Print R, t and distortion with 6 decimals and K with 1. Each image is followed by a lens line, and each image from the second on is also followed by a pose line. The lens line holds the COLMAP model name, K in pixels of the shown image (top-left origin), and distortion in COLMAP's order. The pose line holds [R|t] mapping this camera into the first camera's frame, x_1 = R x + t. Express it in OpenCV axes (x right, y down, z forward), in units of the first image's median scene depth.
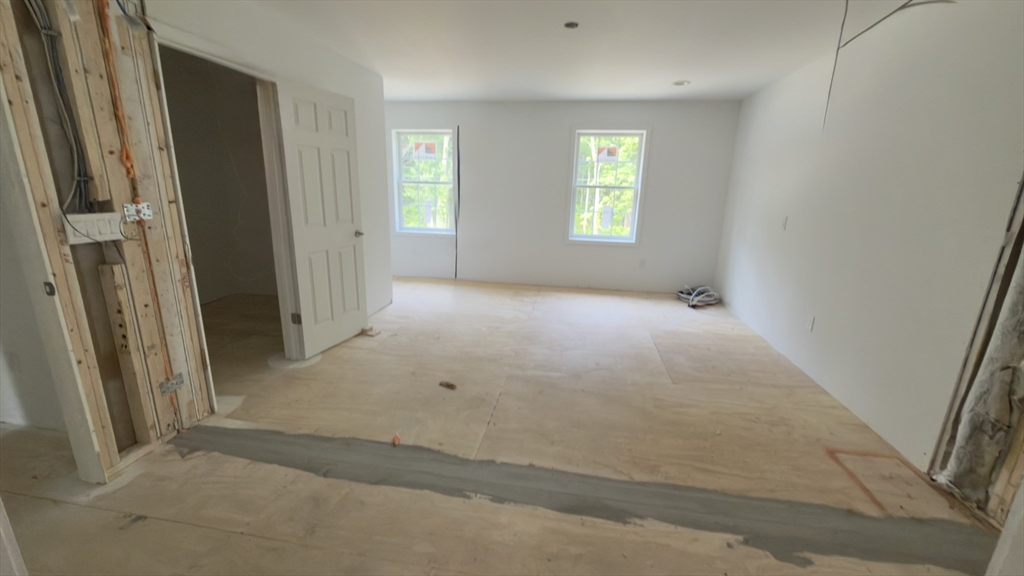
lens RADIAL K [[412.7, 0, 509.1], [0, 412.7, 290.3], [0, 0, 1]] dist [0.000145, 0.000041]
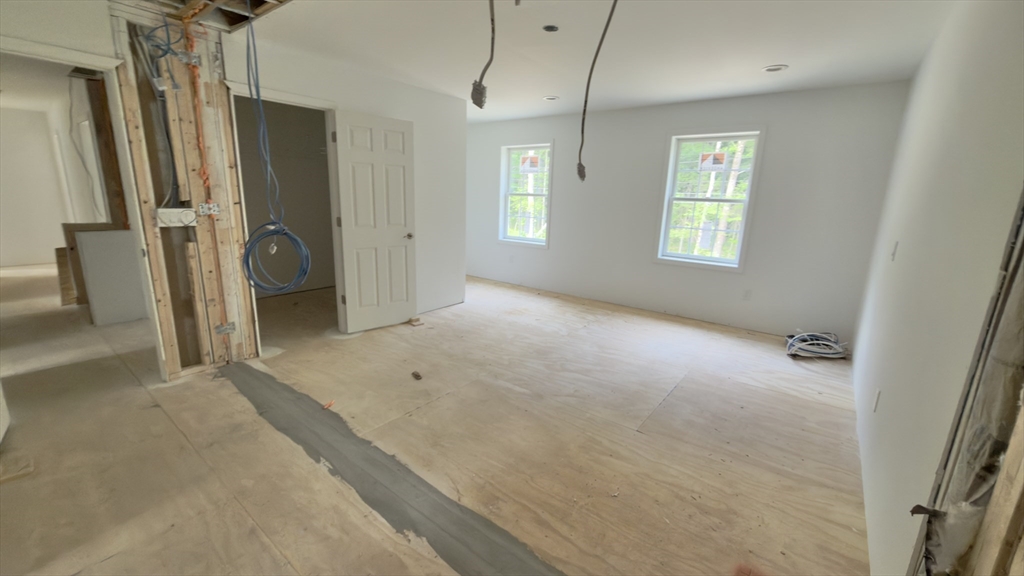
lens RADIAL K [[412.7, 0, 509.1], [0, 412.7, 290.3], [0, 0, 1]] dist [0.000145, 0.000041]
pose [[0.876746, 0.109704, -0.468276, 0.735911], [-0.126811, 0.991914, -0.005049, -0.024735], [0.463935, 0.063809, 0.883568, 0.180891]]
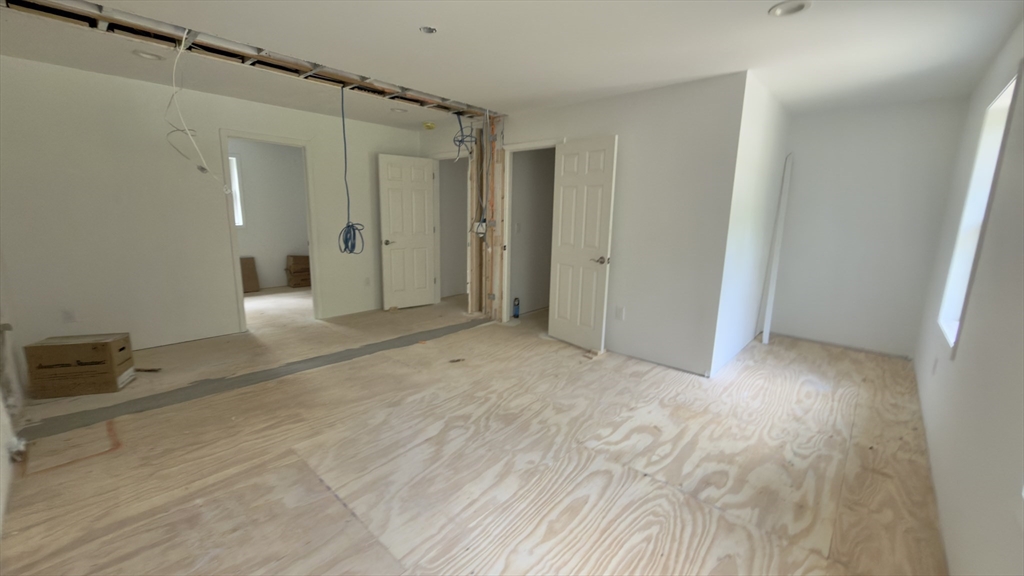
lens RADIAL K [[403.0, 0, 500.3], [0, 403.0, 289.1], [0, 0, 1]] dist [0.000788, 0.000040]
pose [[-0.556701, 0.122141, -0.821685, 1.066688], [-0.238481, 0.923998, 0.298923, -0.526077], [0.795746, 0.362366, -0.485262, 2.201814]]
